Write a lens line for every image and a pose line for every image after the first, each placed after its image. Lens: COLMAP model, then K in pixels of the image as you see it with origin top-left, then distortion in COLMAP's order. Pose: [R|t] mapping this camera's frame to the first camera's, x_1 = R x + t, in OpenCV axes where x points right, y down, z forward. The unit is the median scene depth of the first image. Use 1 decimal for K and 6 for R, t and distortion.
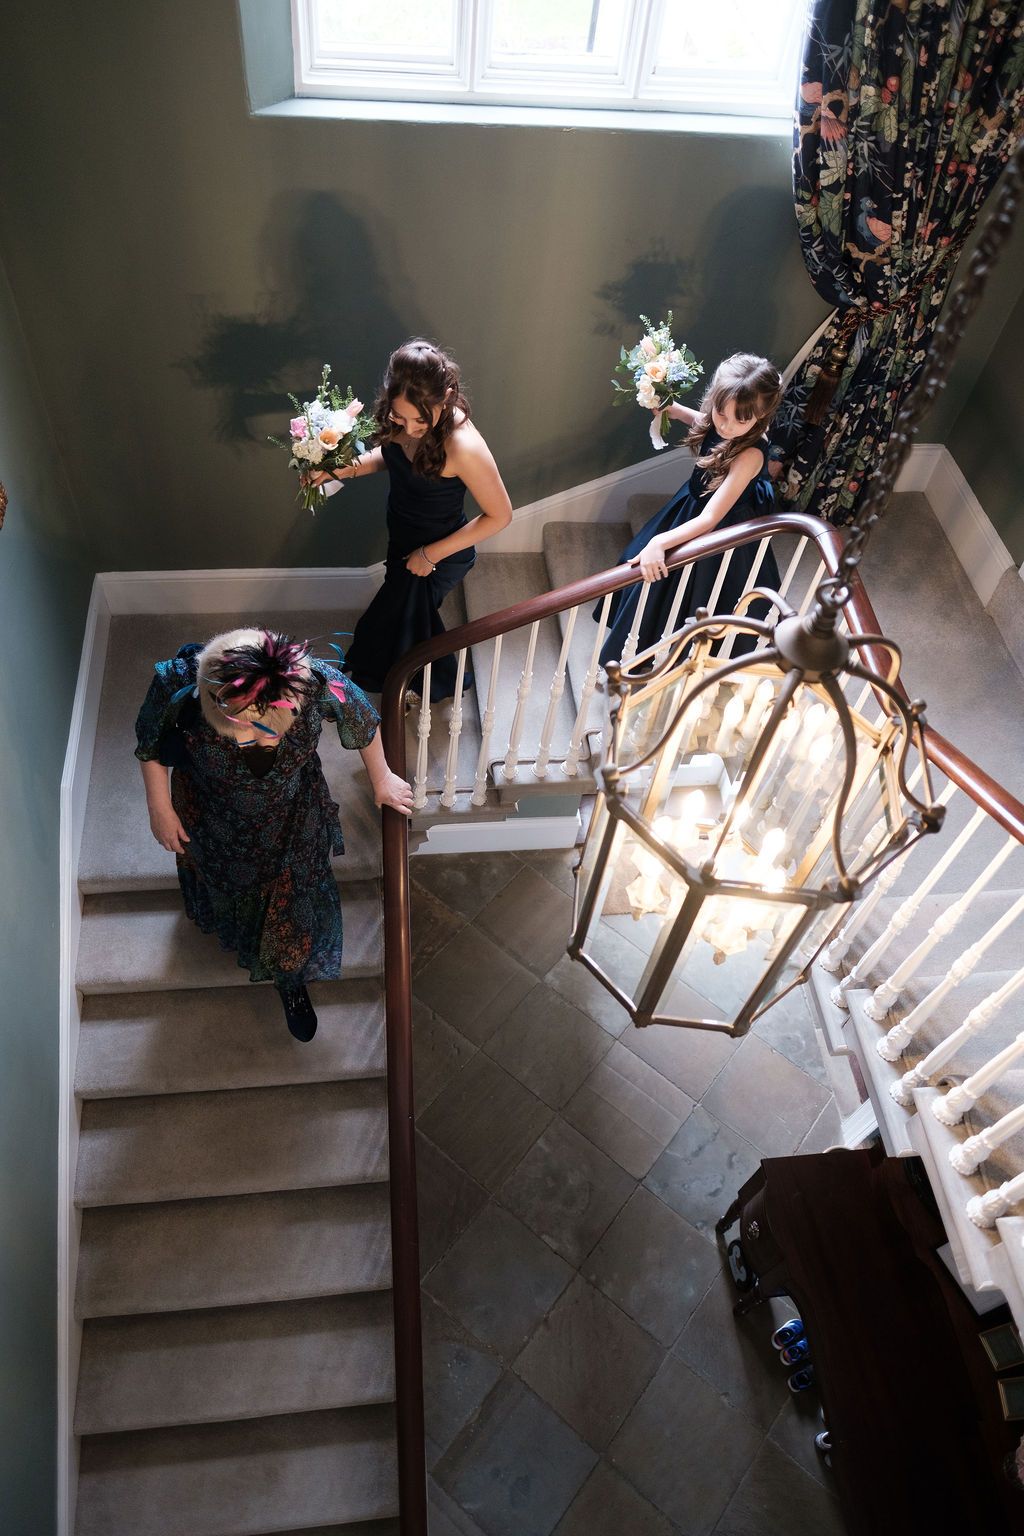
lens RADIAL K [[1079.2, 0, 512.3], [0, 1079.2, 768.1], [0, 0, 1]] dist [-0.015851, 0.006592]
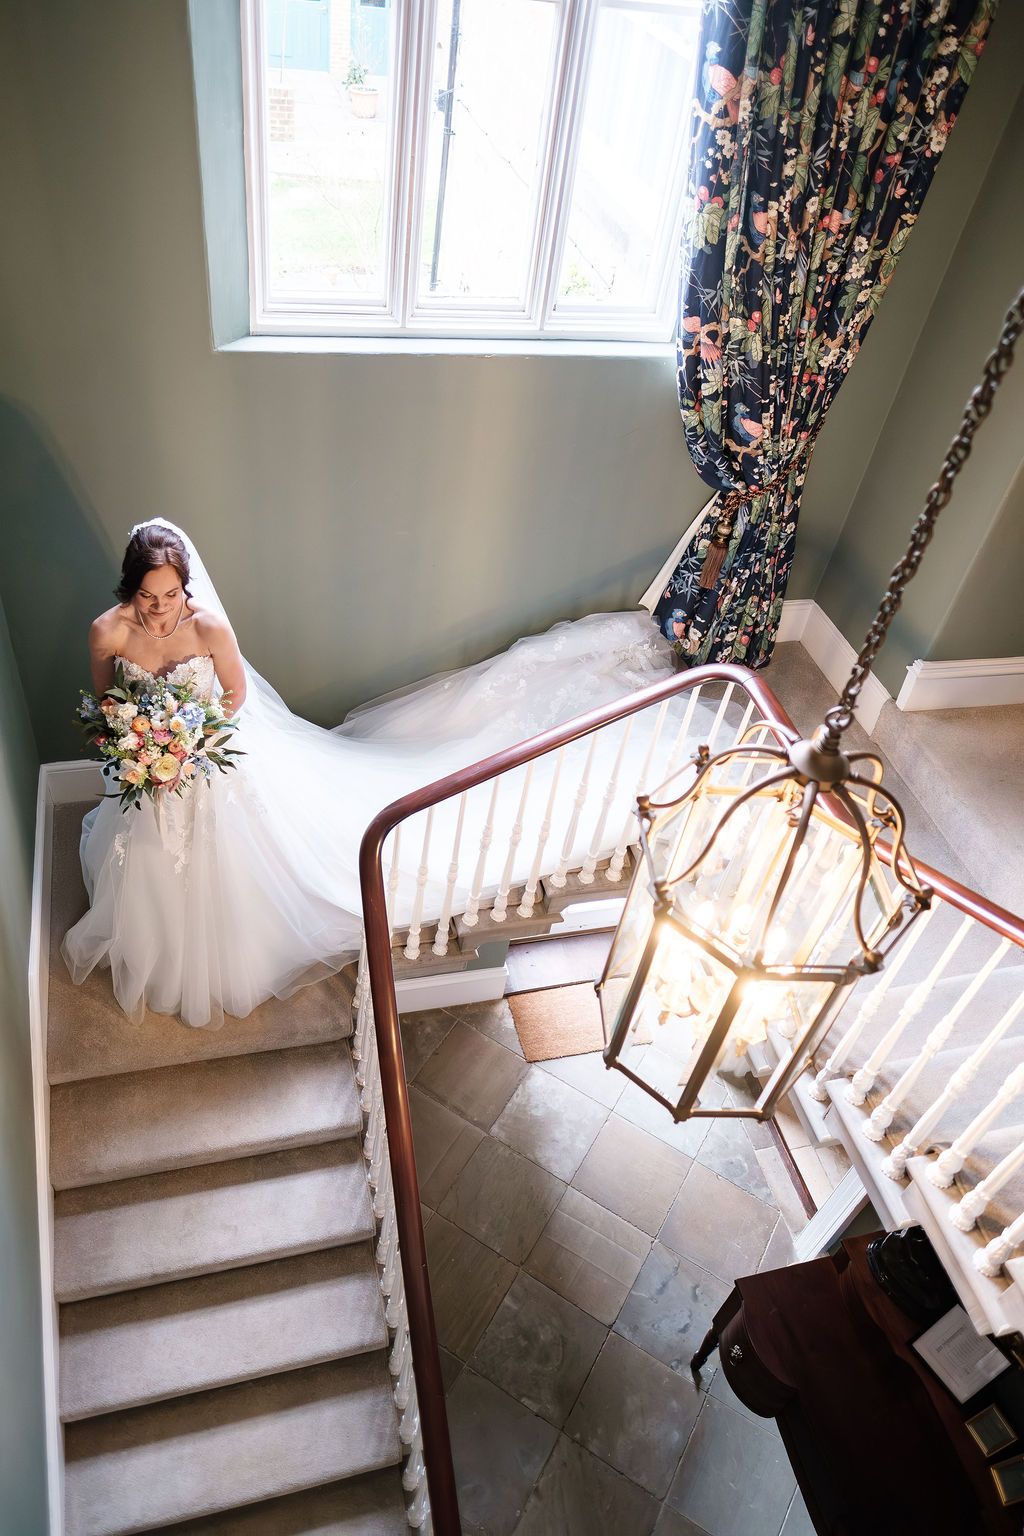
lens RADIAL K [[1079.2, 0, 512.1], [0, 1079.2, 766.1], [0, 0, 1]] dist [-0.015851, 0.006592]
pose [[0.987822, -0.073281, 0.137250, -0.114857], [0.093681, 0.984447, -0.148620, 0.019112], [-0.124224, 0.159668, 0.979323, -0.075866]]
